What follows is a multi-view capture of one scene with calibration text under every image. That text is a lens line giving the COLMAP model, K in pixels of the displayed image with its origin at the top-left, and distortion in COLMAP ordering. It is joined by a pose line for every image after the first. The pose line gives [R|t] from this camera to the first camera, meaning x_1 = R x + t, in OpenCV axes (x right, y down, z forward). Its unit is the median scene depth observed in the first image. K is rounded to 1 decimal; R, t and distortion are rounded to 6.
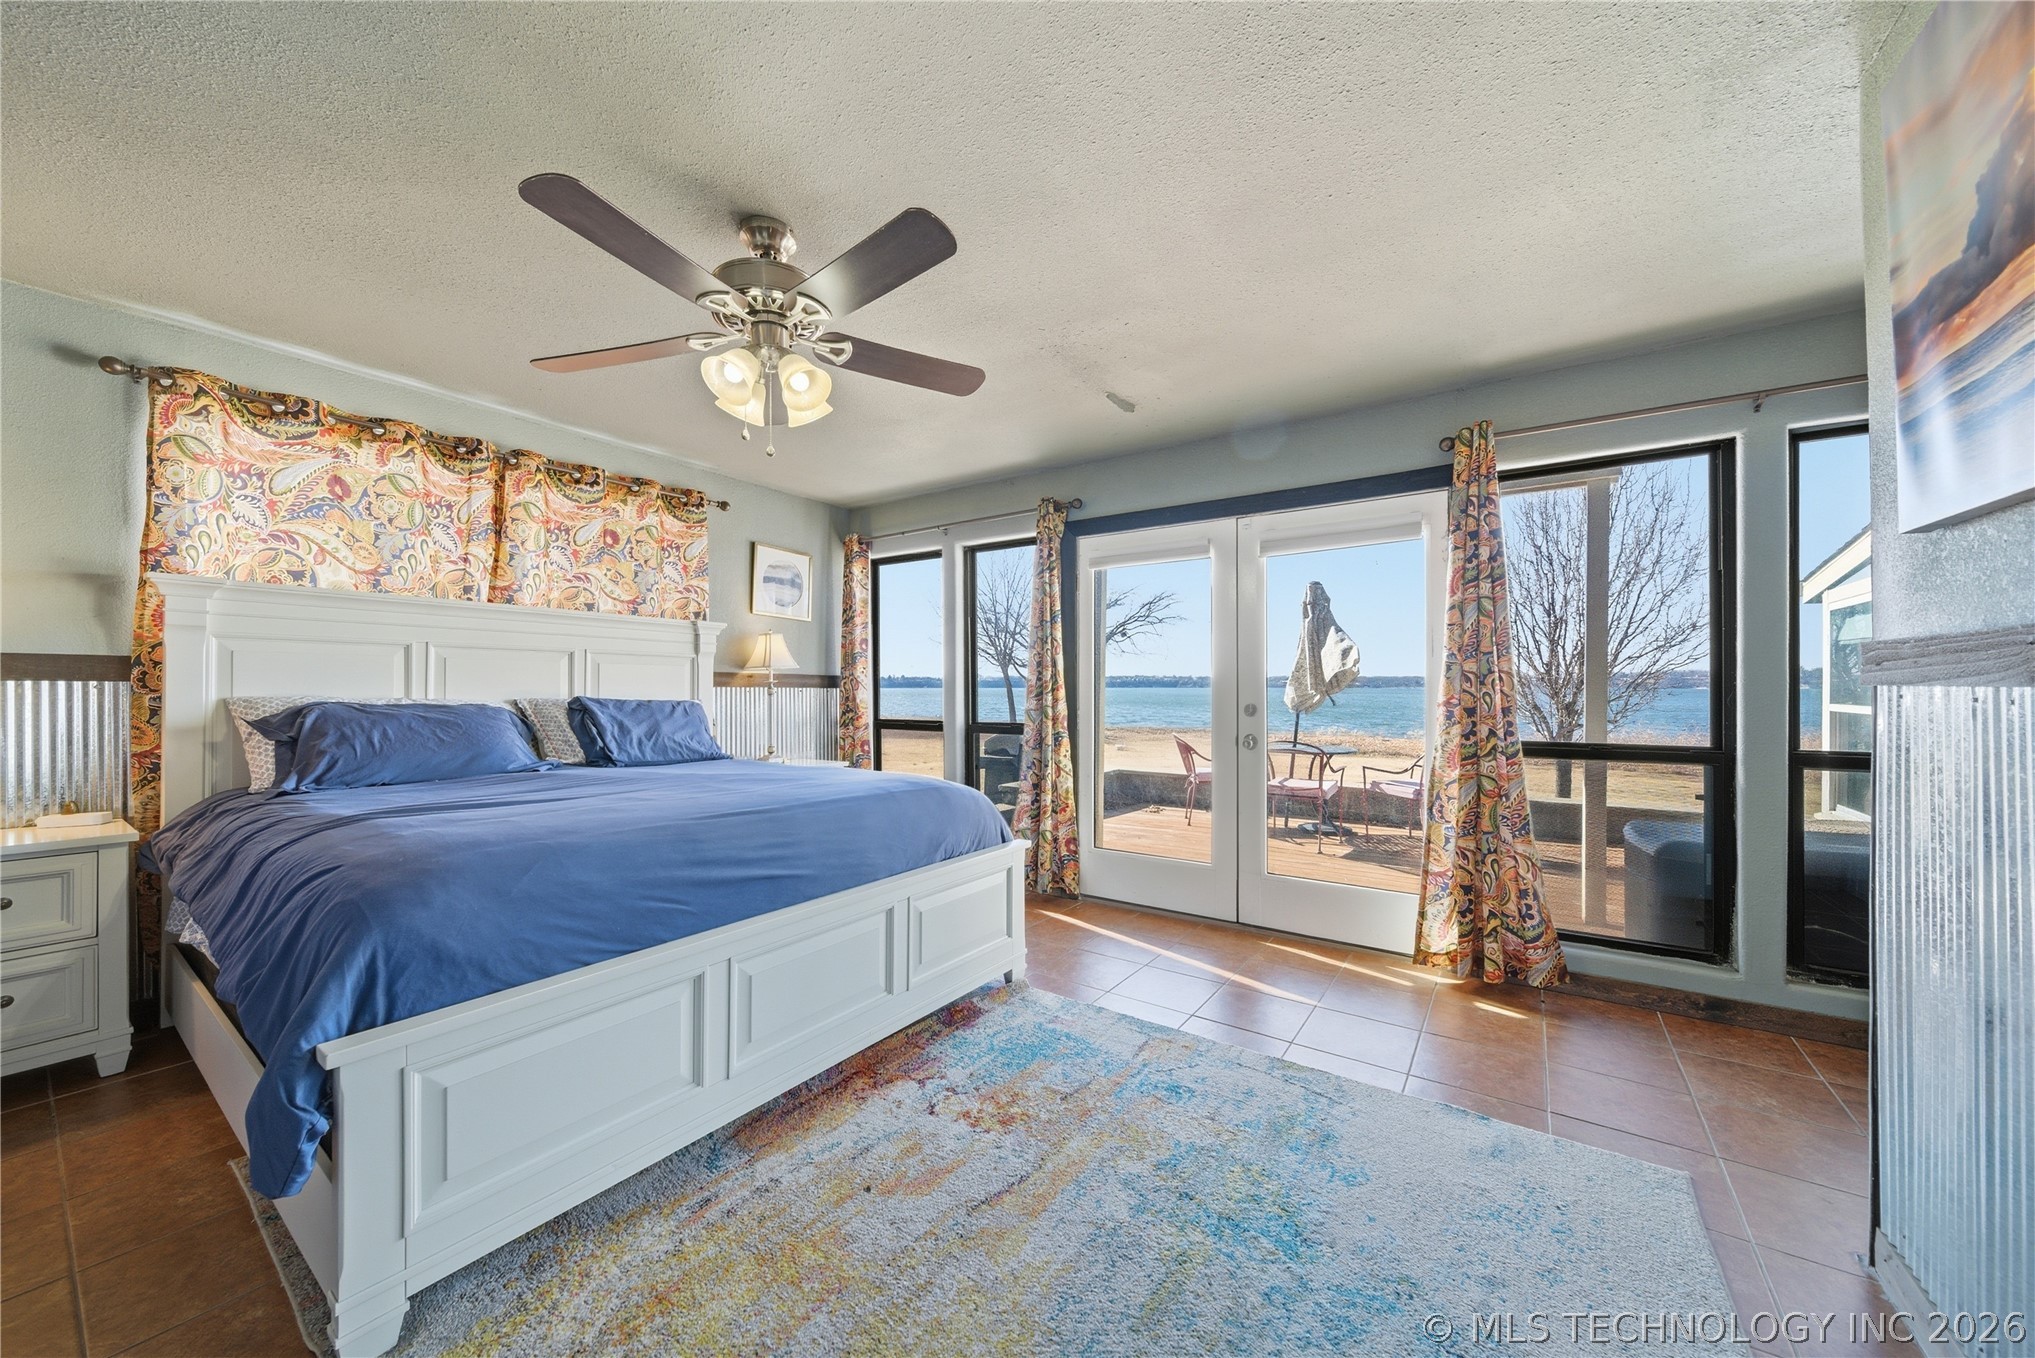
lens RADIAL K [[740.0, 0, 1012.5], [0, 740.0, 683.7], [0, 0, 1]] dist [0.000420, -0.000471]
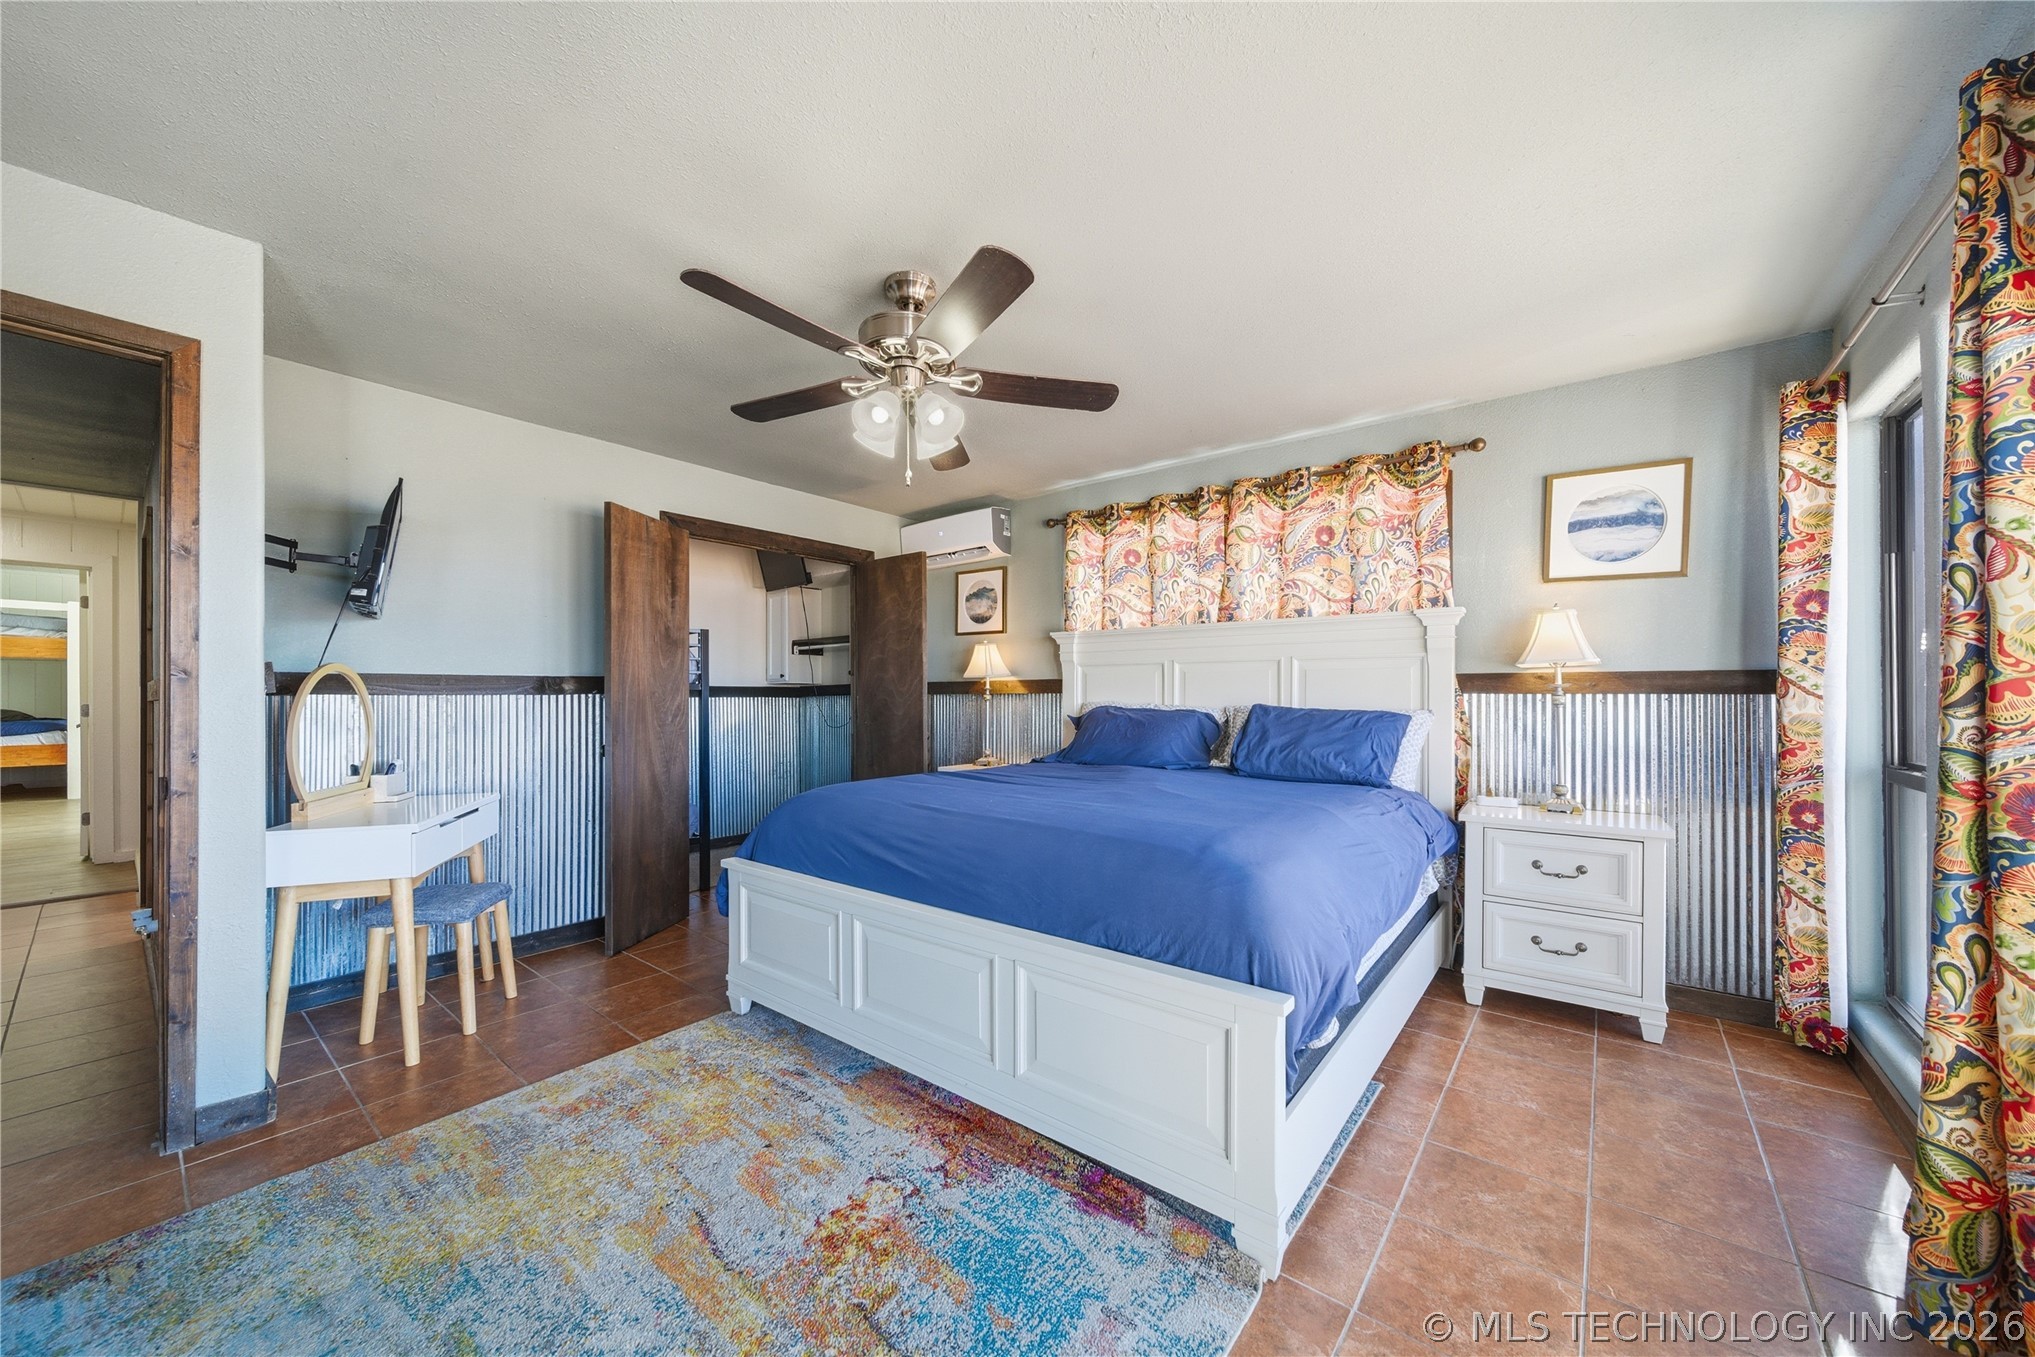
lens RADIAL K [[740.0, 0, 1014.8], [0, 740.0, 694.4], [0, 0, 1]] dist [0.000420, -0.000471]
pose [[-0.071878, -0.007152, -0.997388, 0.483866], [0.004877, 0.999960, -0.007522, 0.010050], [0.997402, -0.005404, -0.071840, 0.791889]]
